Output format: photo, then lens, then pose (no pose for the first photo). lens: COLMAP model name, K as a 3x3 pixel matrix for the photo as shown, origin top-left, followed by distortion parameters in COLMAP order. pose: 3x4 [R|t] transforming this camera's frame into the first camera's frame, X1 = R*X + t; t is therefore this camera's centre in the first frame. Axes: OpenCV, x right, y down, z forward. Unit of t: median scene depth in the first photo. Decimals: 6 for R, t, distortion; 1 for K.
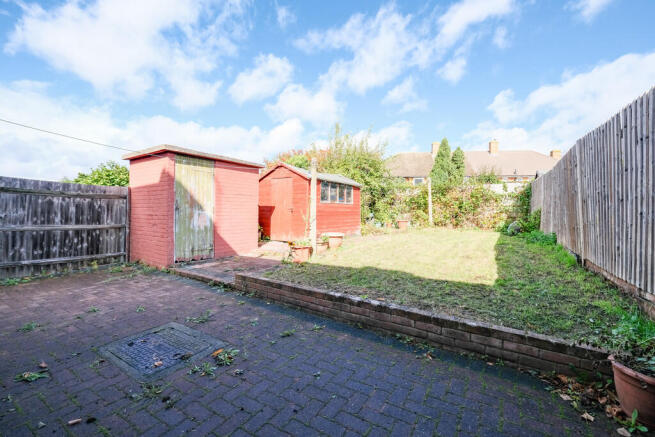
lens RADIAL K [[282.4, 0, 326.7], [0, 282.4, 213.5], [0, 0, 1]] dist [-0.005519, 0.000344]
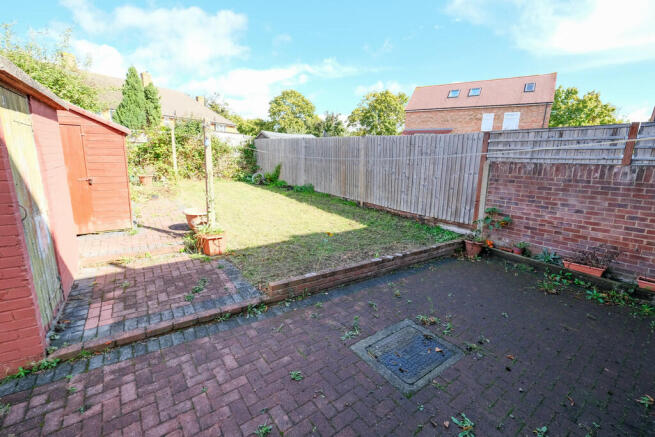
lens RADIAL K [[282.4, 0, 331.7], [0, 282.4, 220.3], [0, 0, 1]] dist [-0.005519, 0.000344]
pose [[0.348916, -0.208651, 0.913631, -0.392269], [-0.029773, 0.971940, 0.233337, -0.067254], [-0.936681, -0.108617, 0.332914, 0.237677]]
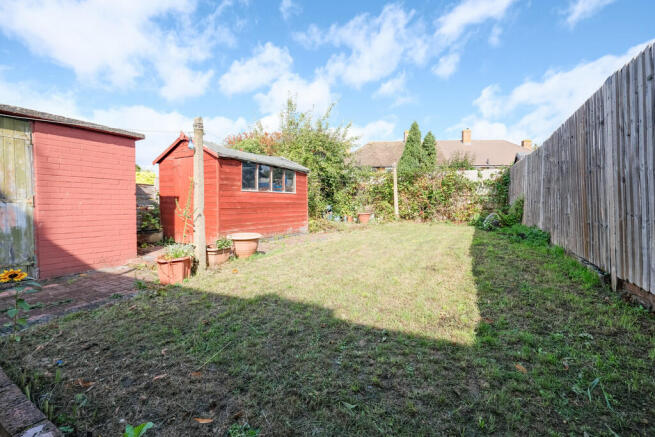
lens RADIAL K [[282.4, 0, 327.2], [0, 282.4, 213.2], [0, 0, 1]] dist [-0.005519, 0.000344]
pose [[0.996839, -0.010405, 0.078767, 0.110066], [0.008427, 0.999642, 0.025395, 0.001728], [-0.079003, -0.024651, 0.996570, 0.197043]]
